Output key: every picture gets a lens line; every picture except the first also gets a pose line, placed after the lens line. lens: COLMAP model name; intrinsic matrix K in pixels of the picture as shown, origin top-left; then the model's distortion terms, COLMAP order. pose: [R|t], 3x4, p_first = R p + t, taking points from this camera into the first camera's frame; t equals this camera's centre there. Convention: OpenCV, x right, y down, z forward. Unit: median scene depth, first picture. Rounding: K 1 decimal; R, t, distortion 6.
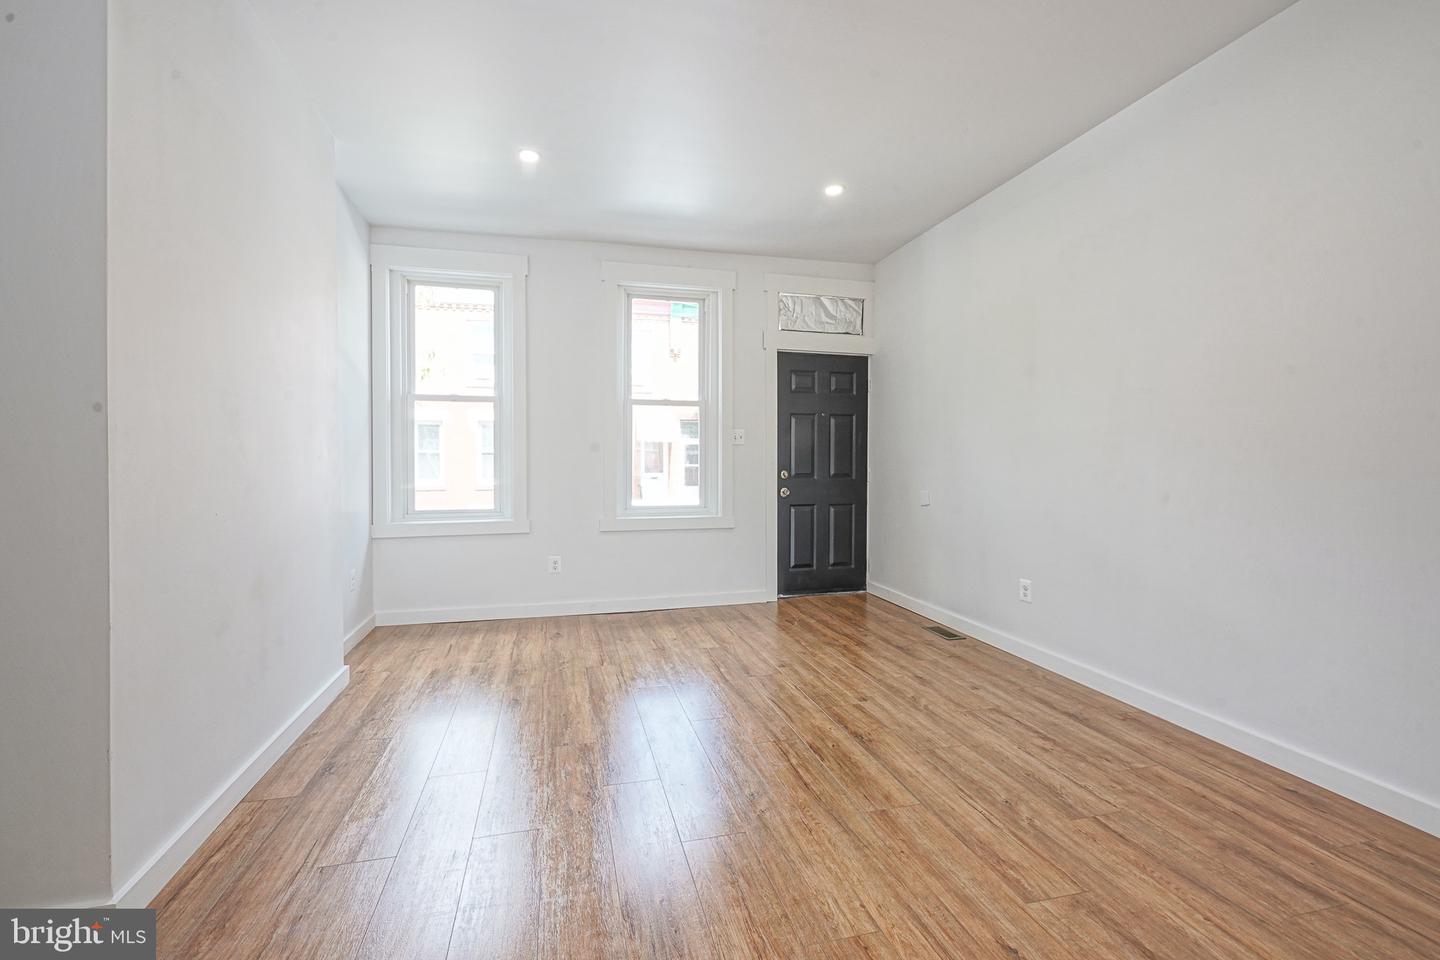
lens RADIAL K [[603.2, 0, 701.2], [0, 603.2, 474.9], [0, 0, 1]] dist [-0.000200, -0.000080]
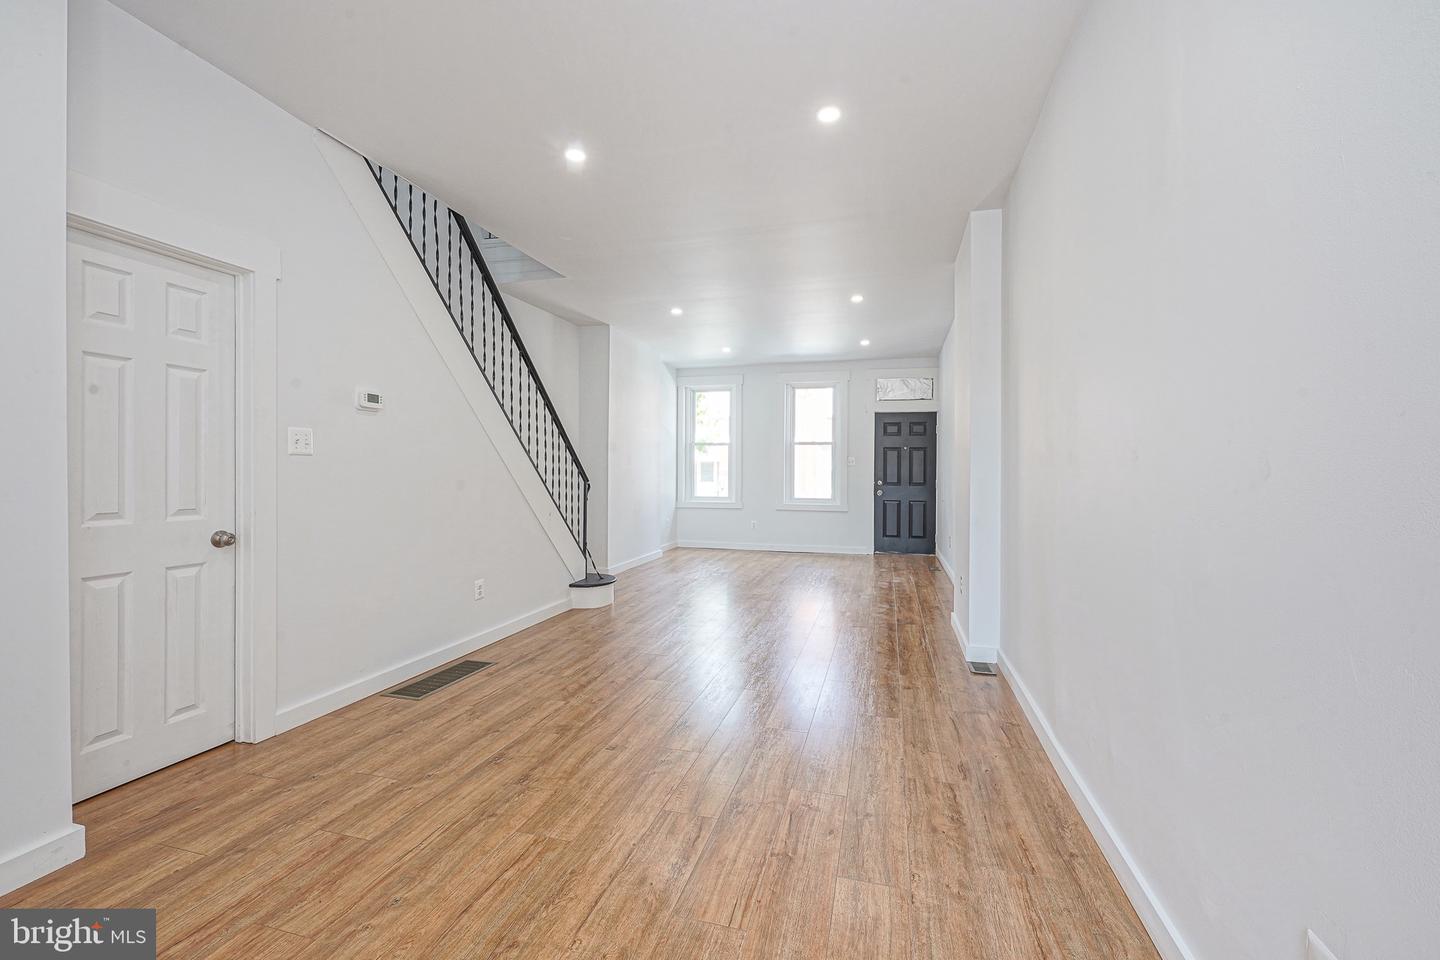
lens RADIAL K [[592.6, 0, 726.8], [0, 592.6, 488.6], [0, 0, 1]] dist [-0.000125, 0.000089]
pose [[0.867513, 0.027992, -0.496625, 0.619134], [-0.010180, 0.999205, 0.038536, -0.046959], [0.497310, -0.028375, 0.867109, -0.721523]]
